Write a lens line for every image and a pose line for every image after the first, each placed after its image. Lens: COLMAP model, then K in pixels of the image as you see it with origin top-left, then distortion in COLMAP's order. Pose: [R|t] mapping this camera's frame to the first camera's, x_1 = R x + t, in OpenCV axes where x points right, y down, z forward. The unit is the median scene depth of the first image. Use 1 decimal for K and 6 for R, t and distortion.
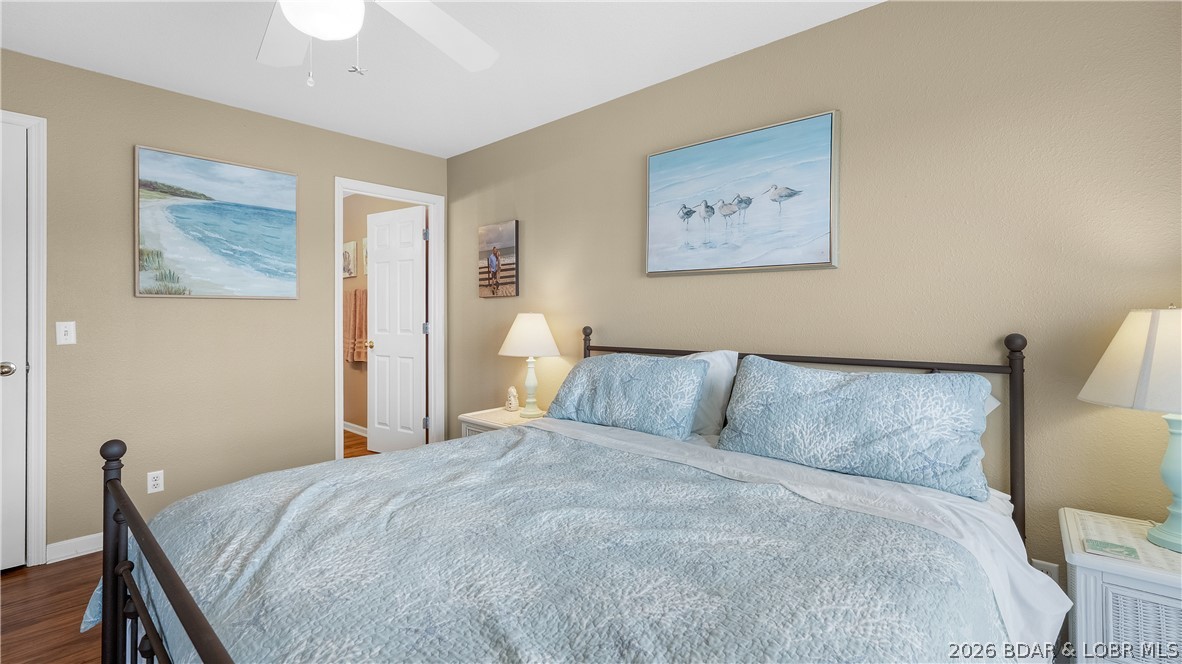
lens RADIAL K [[511.3, 0, 594.0], [0, 511.3, 312.5], [0, 0, 1]] dist [0.000144, 0.000035]
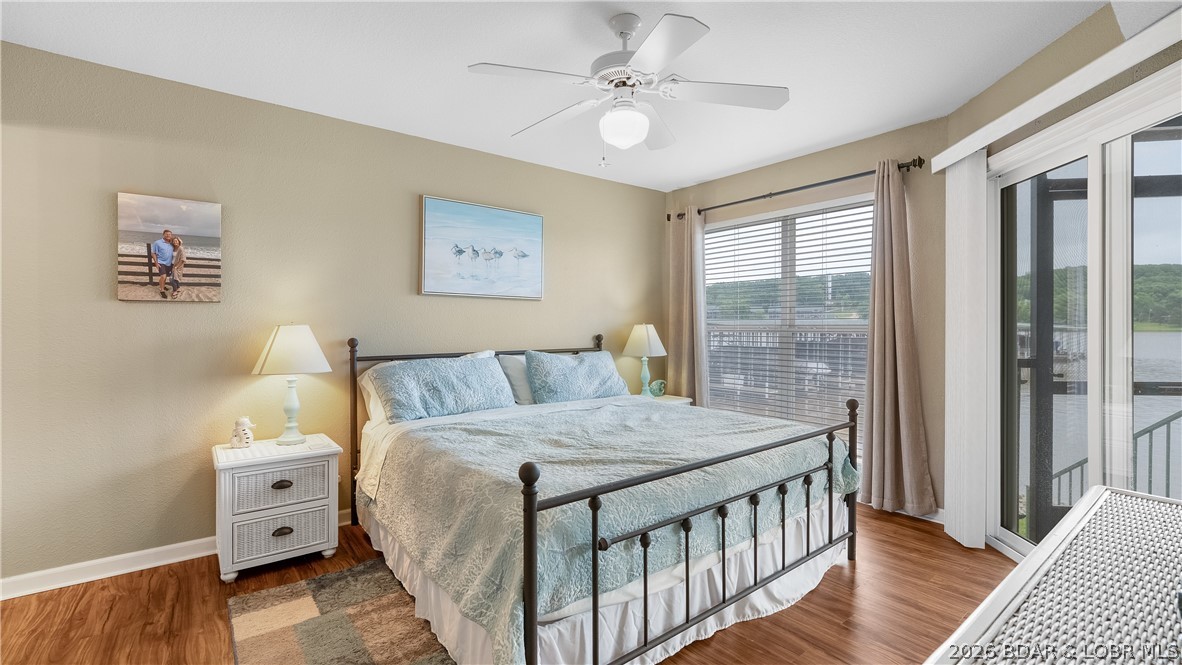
lens RADIAL K [[511.3, 0, 594.0], [0, 511.3, 313.0], [0, 0, 1]] dist [0.000144, 0.000035]
pose [[0.167804, 0.025128, 0.985500, -0.928903], [-0.004041, 0.999684, -0.024801, 0.000777], [-0.985812, 0.000180, 0.167852, 0.359088]]
